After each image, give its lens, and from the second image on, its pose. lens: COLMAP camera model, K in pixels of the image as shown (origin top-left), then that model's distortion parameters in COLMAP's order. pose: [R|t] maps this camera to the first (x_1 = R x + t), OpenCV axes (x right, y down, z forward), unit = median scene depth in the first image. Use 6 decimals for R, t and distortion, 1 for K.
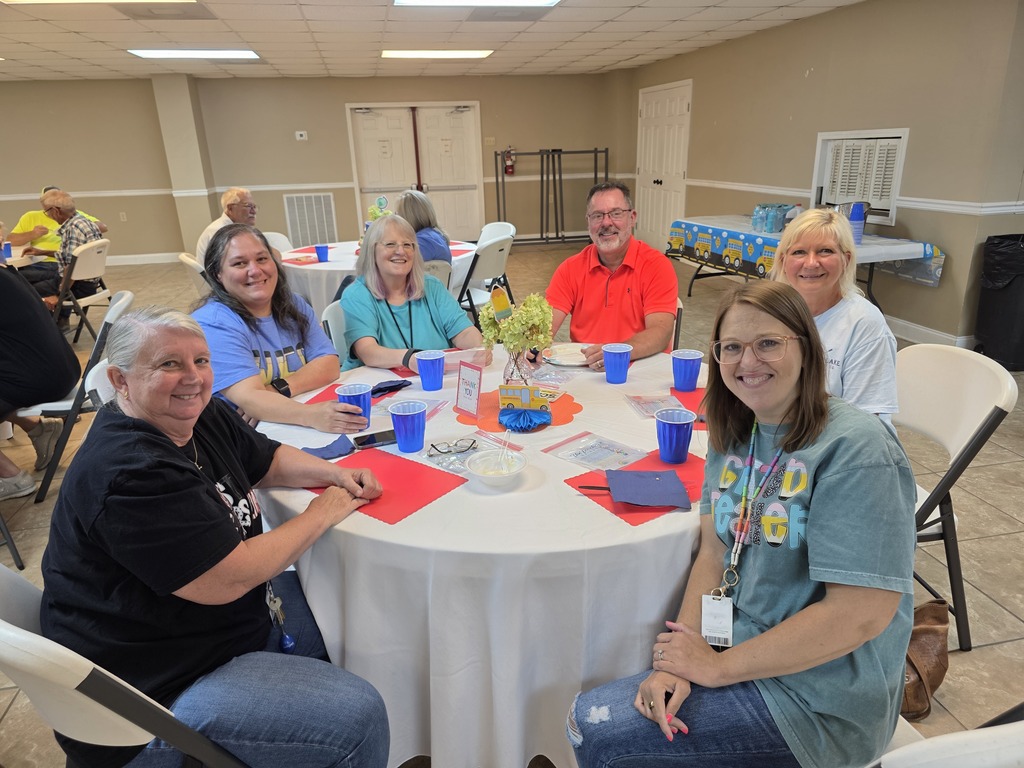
lens RADIAL K [[680.8, 0, 512.0], [0, 680.8, 384.0], [0, 0, 1]] dist [0.001721, 0.000202]
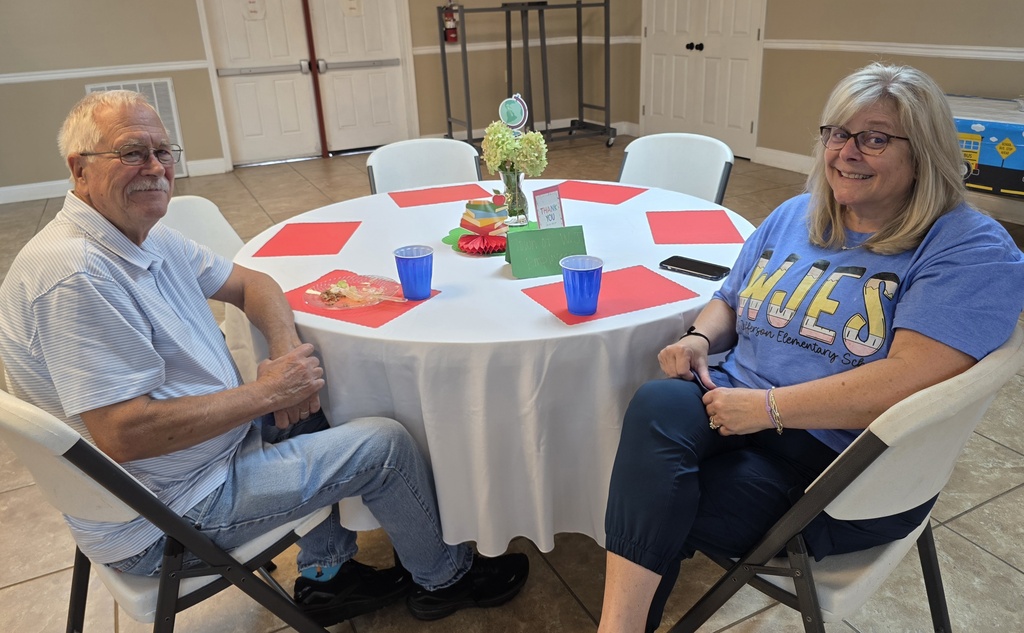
lens RADIAL K [[739.7, 0, 512.0], [0, 739.7, 316.5], [0, 0, 1]] dist [-0.006592, -0.002858]
pose [[0.967832, -0.105998, 0.228179, -0.142791], [0.094766, 0.993710, 0.059660, -0.074208], [-0.233068, -0.036117, 0.971790, 0.261564]]
